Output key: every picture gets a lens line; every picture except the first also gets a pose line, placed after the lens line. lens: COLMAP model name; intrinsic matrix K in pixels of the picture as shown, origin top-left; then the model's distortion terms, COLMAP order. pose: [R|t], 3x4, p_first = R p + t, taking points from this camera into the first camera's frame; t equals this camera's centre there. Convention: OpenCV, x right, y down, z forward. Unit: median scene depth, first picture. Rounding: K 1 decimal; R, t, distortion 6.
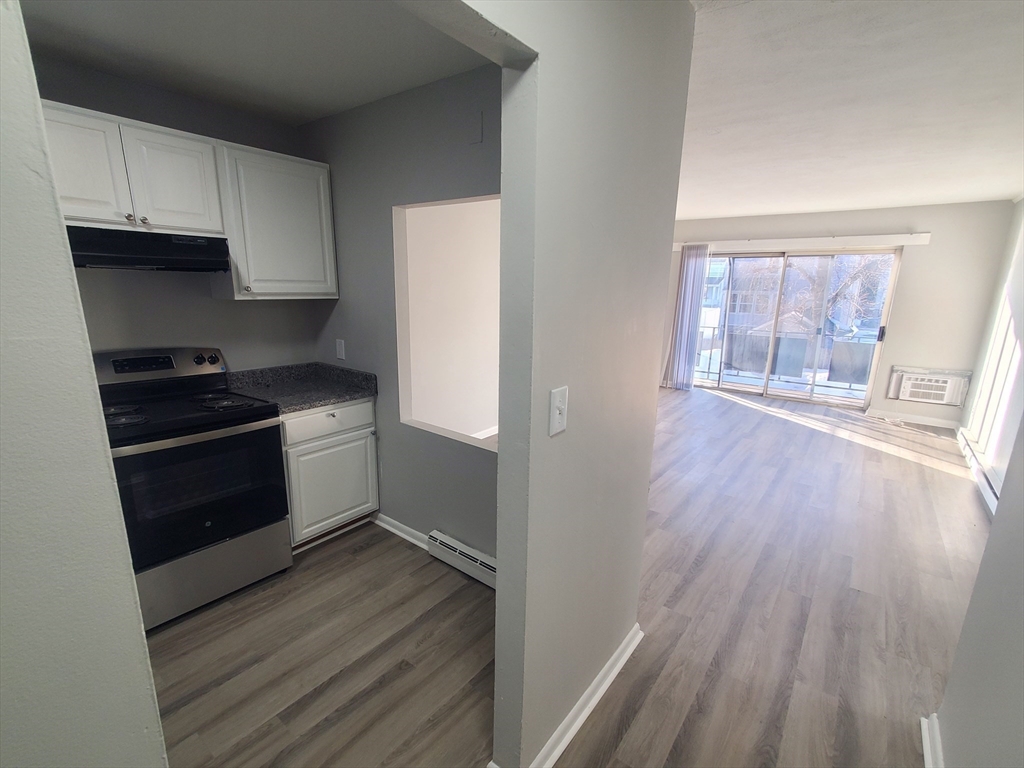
lens RADIAL K [[470.1, 0, 506.8], [0, 470.1, 387.7], [0, 0, 1]] dist [0.004432, 0.000770]
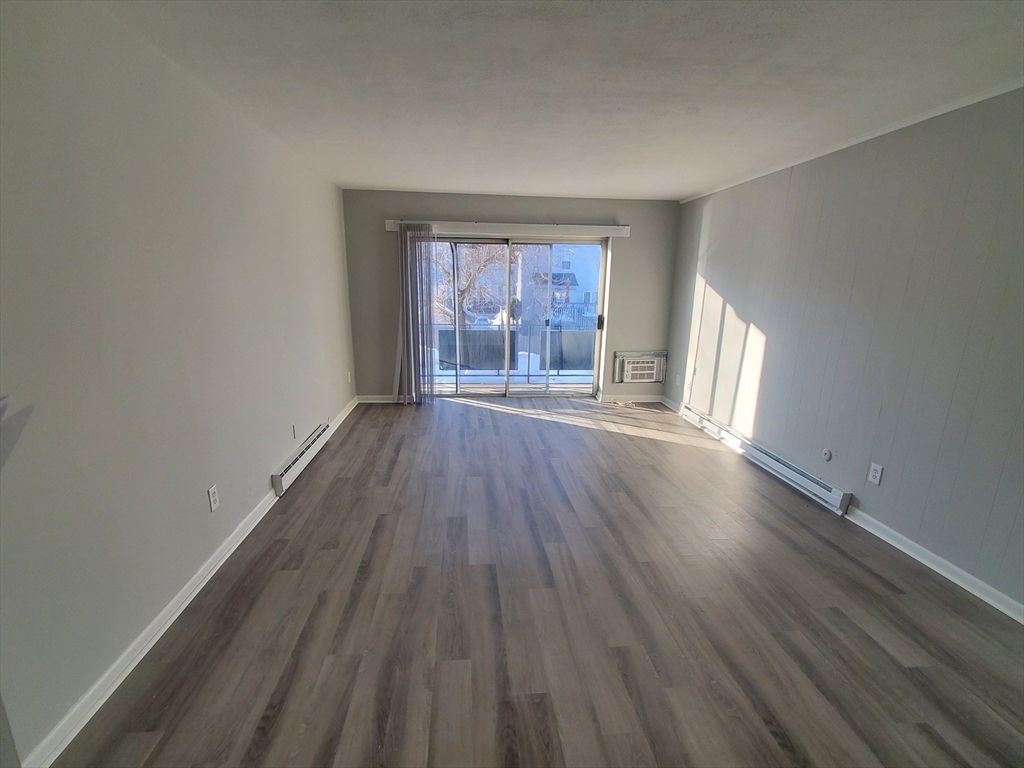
lens RADIAL K [[470.1, 0, 498.9], [0, 470.1, 402.4], [0, 0, 1]] dist [0.004432, 0.000770]
pose [[0.739503, -0.171941, 0.650823, -0.086492], [0.143409, 0.984874, 0.097245, -0.078298], [-0.657699, 0.021421, 0.752976, 0.392780]]
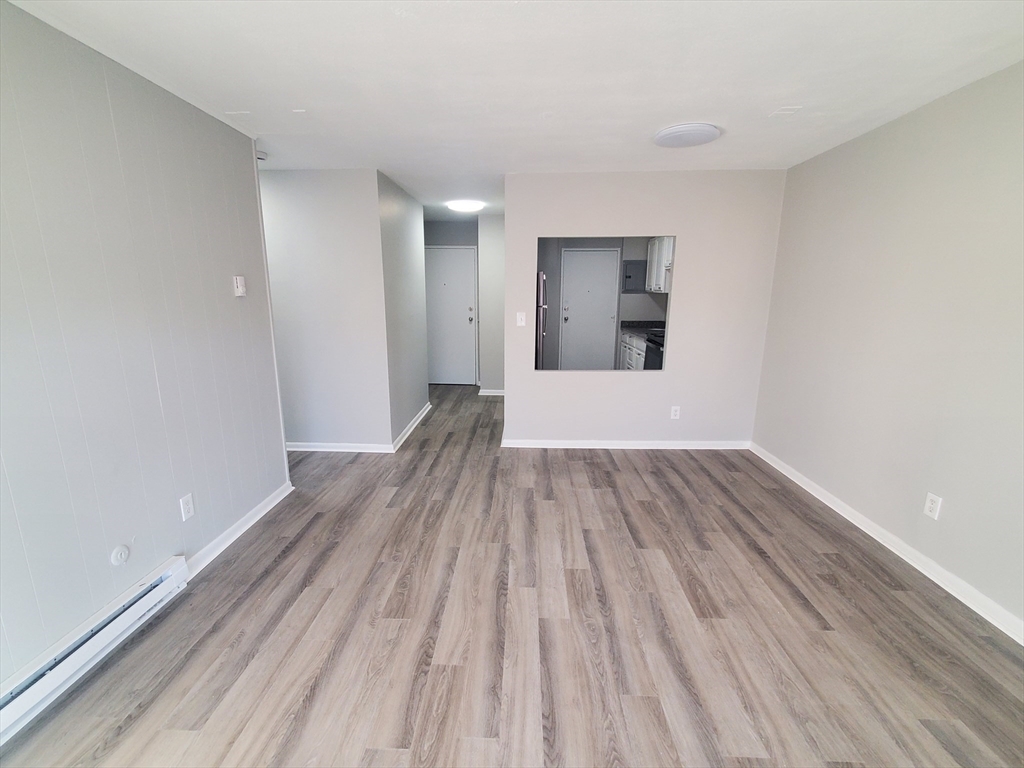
lens RADIAL K [[470.1, 0, 511.4], [0, 470.1, 388.4], [0, 0, 1]] dist [0.004432, 0.000770]
pose [[-0.806704, 0.102177, -0.582055, 0.581400], [-0.144178, 0.921146, 0.361528, -0.194369], [0.573098, 0.375566, -0.728361, 0.985887]]
